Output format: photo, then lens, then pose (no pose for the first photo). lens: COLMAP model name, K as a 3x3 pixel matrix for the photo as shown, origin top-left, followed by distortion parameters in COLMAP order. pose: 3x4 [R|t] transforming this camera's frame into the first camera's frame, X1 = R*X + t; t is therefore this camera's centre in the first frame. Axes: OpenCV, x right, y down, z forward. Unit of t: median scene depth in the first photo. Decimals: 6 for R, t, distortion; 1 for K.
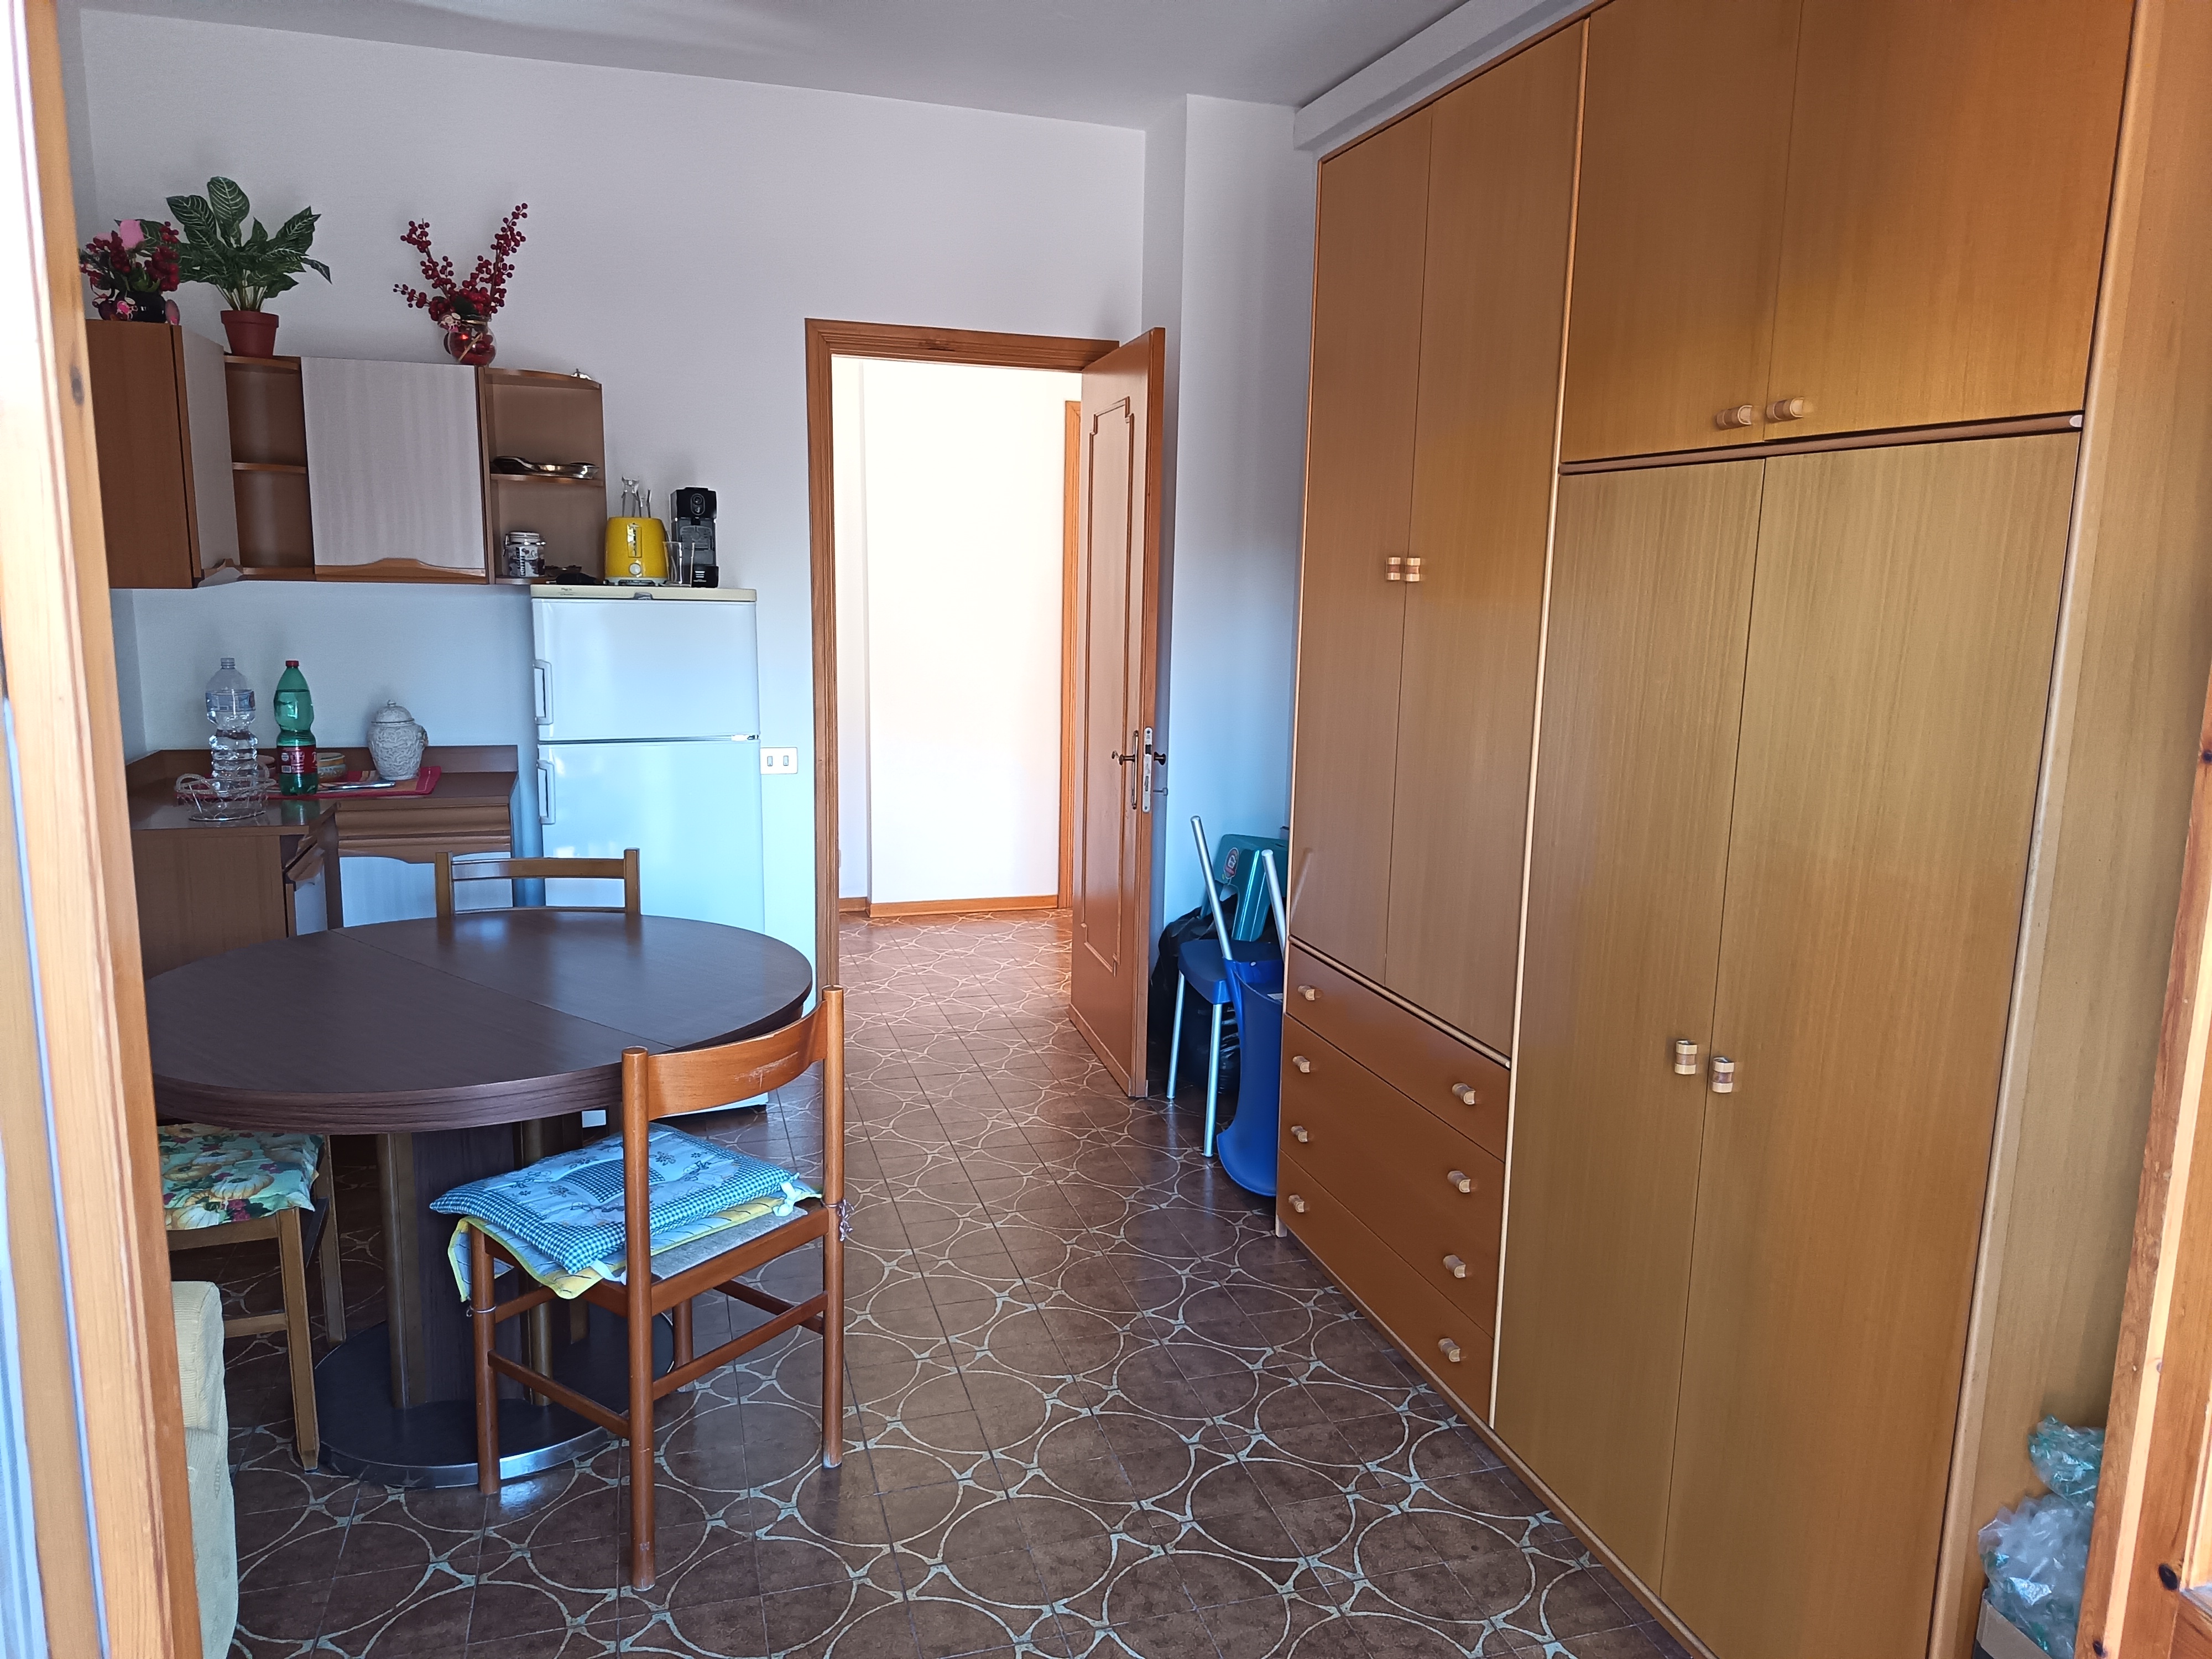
lens RADIAL K [[1548.5, 0, 1106.1], [0, 1548.5, 831.2], [0, 0, 1]] dist [0.021764, -0.026955]
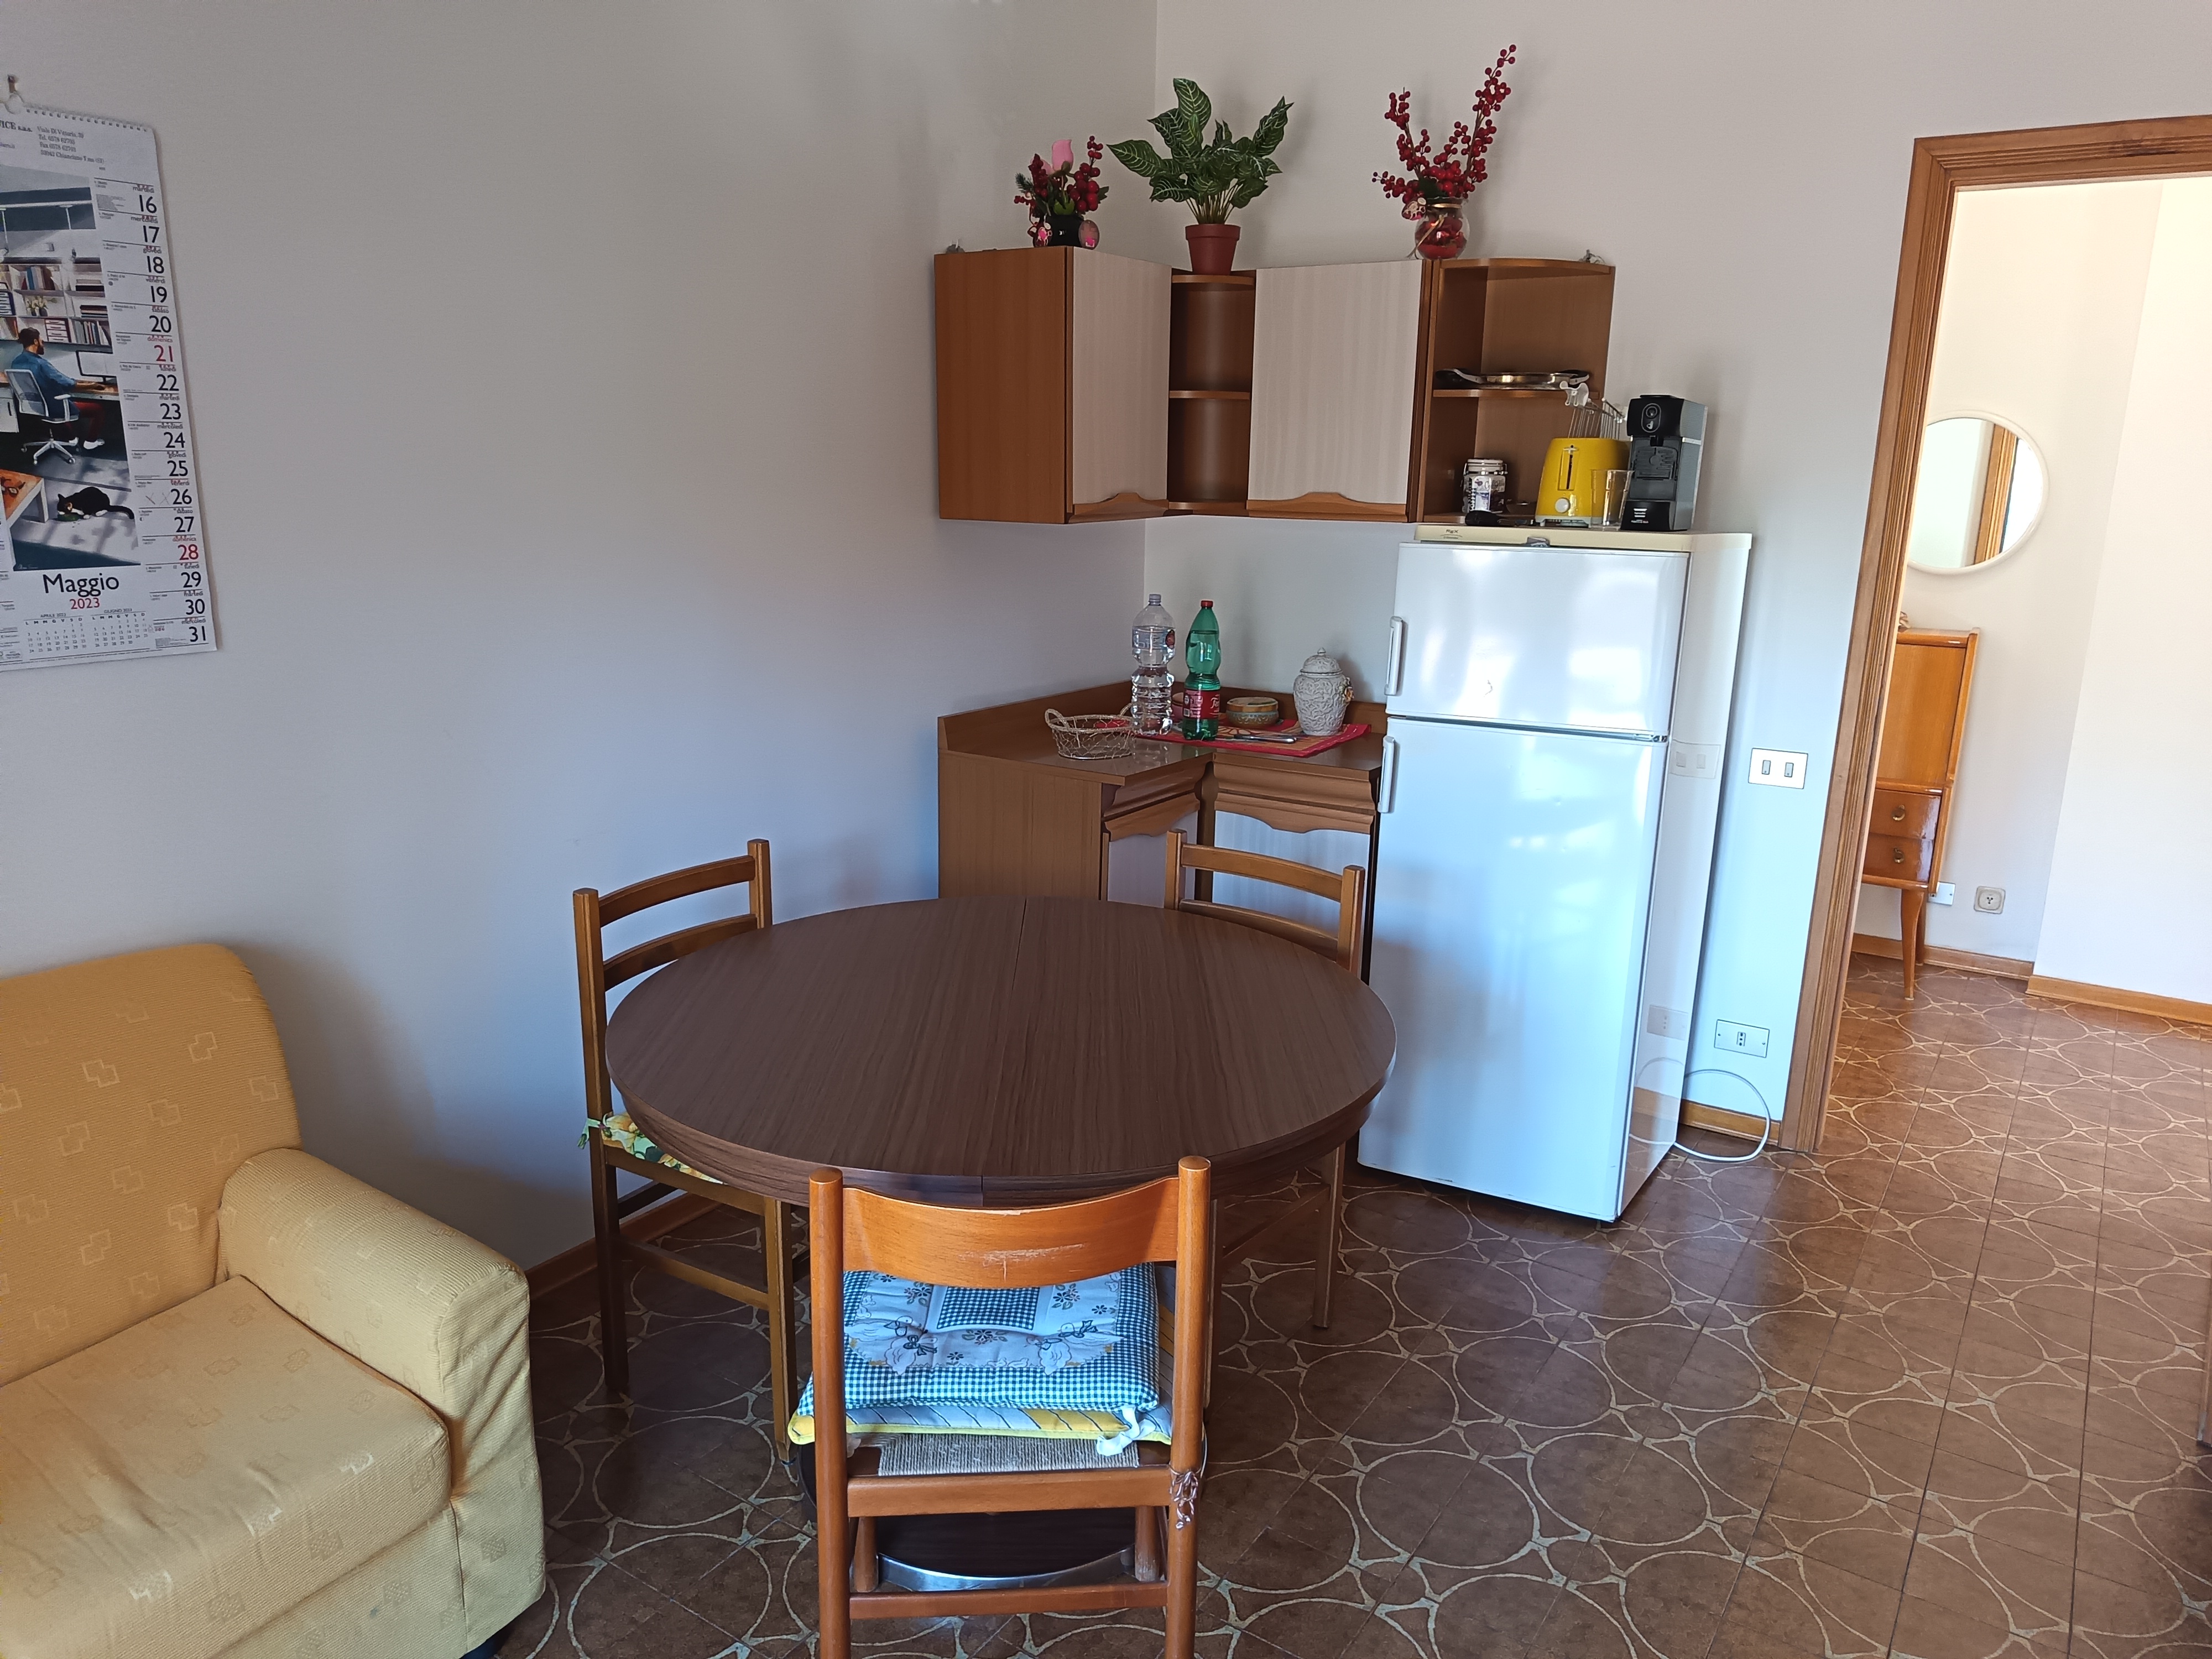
lens RADIAL K [[1548.5, 0, 1105.3], [0, 1548.5, 838.9], [0, 0, 1]] dist [0.021764, -0.026955]
pose [[0.640702, 0.173007, -0.748044, 0.161818], [-0.135355, 0.984474, 0.111757, -0.061669], [0.755765, 0.029648, 0.654172, 0.328695]]
